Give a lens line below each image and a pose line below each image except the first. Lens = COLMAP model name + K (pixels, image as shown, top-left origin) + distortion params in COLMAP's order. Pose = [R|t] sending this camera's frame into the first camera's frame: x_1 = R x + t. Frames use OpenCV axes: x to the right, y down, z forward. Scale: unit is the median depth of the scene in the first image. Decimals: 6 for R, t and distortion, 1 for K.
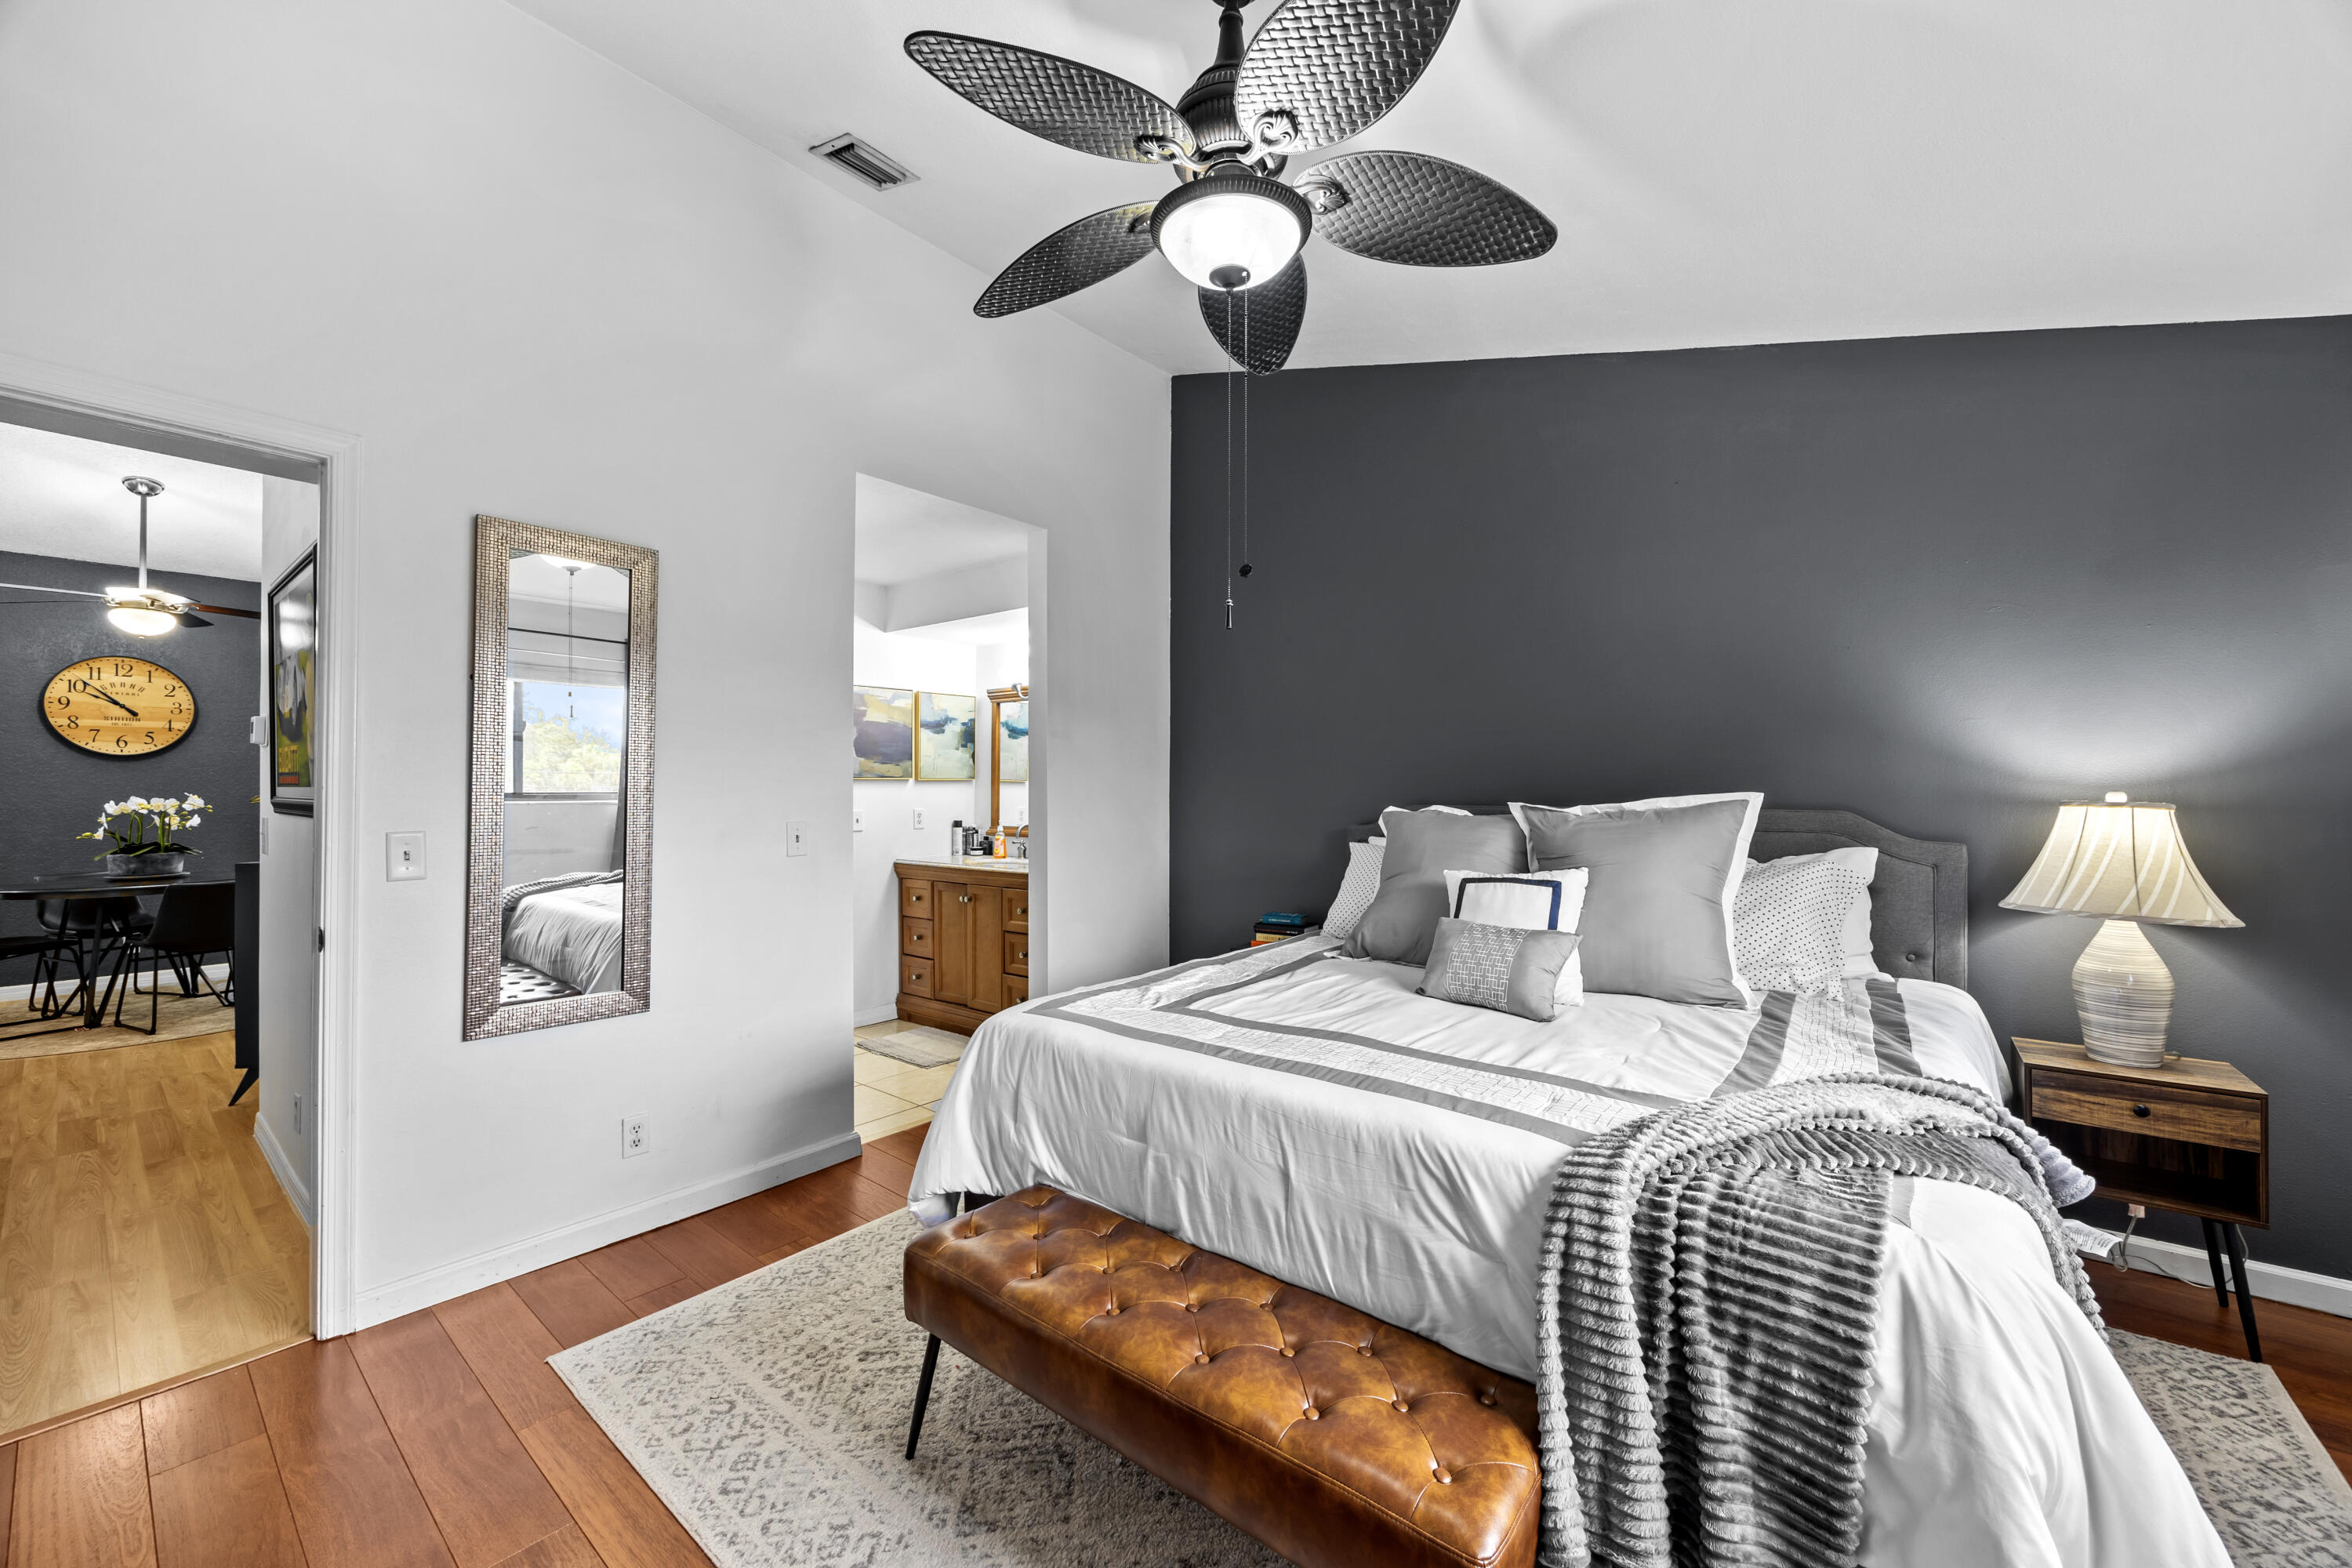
lens RADIAL K [[900.1, 0, 1175.4], [0, 900.1, 793.4], [0, 0, 1]] dist [-0.001376, 0.000246]
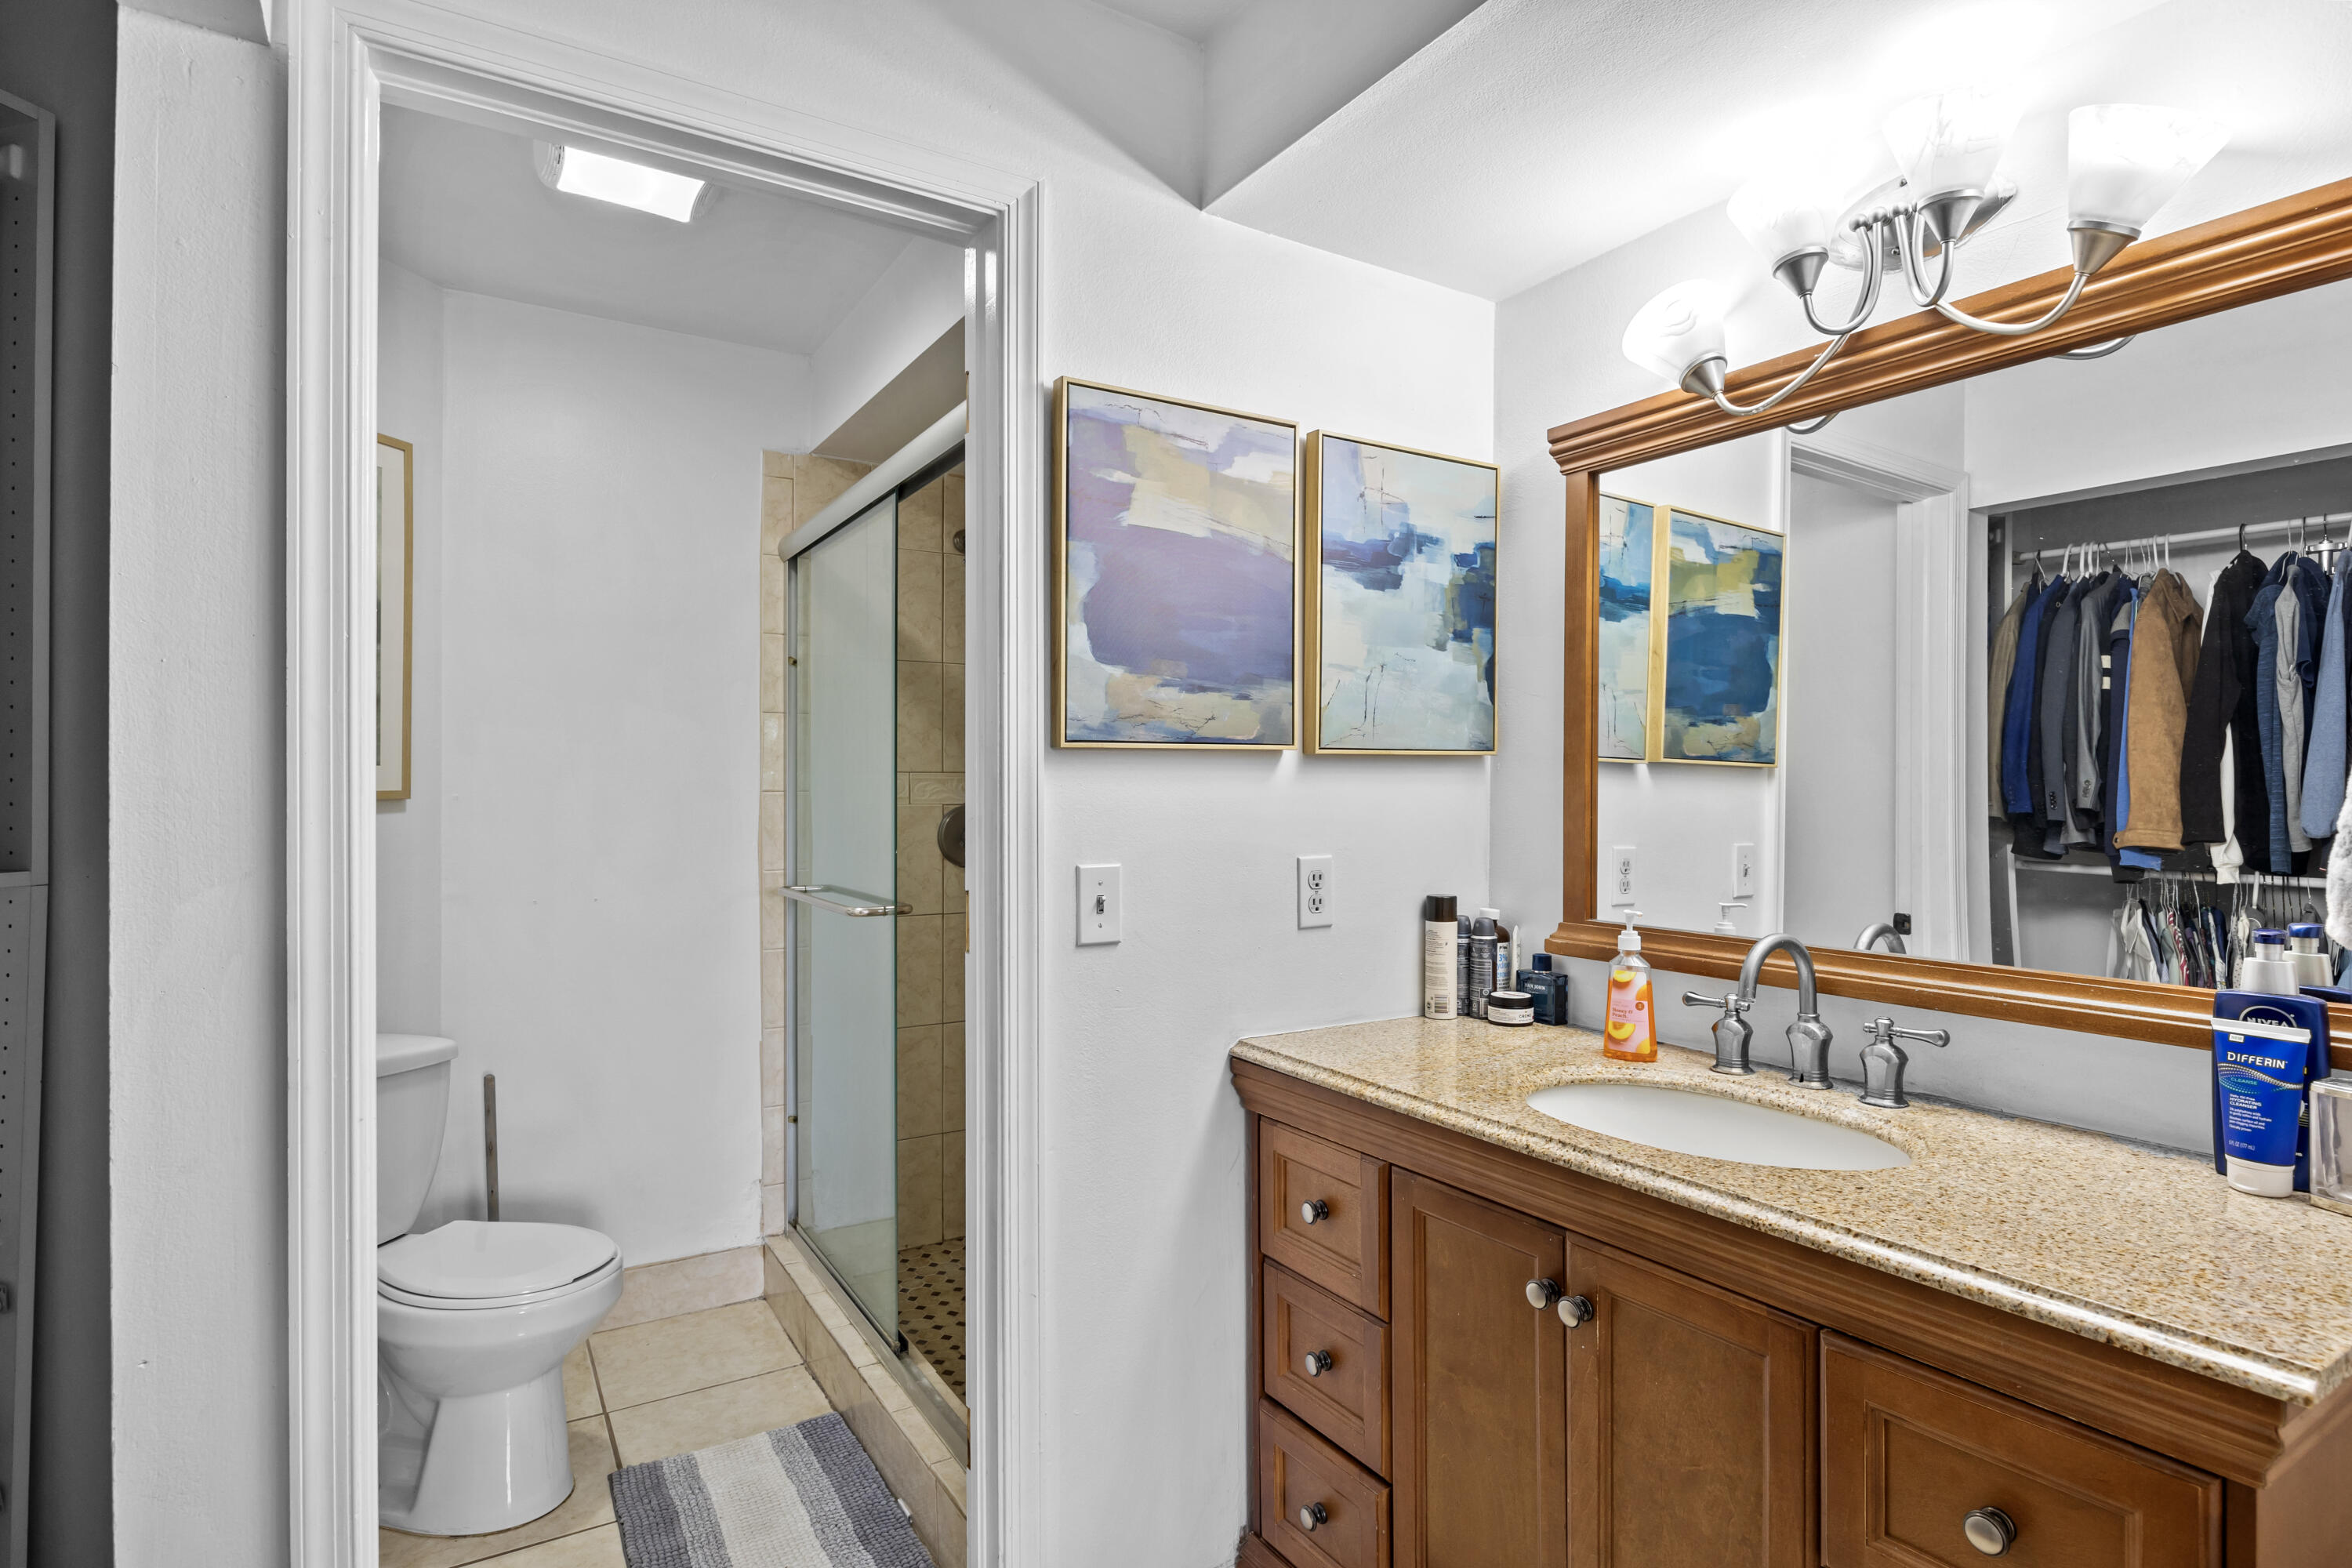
lens RADIAL K [[1203.1, 0, 1176.0], [0, 1203.1, 780.4], [0, 0, 1]] dist [0.006070, 0.000594]
pose [[0.947441, 0.001240, -0.319929, -0.206103], [-0.002724, 0.999988, -0.004190, -0.005054], [0.319920, 0.004841, 0.947432, 0.631497]]
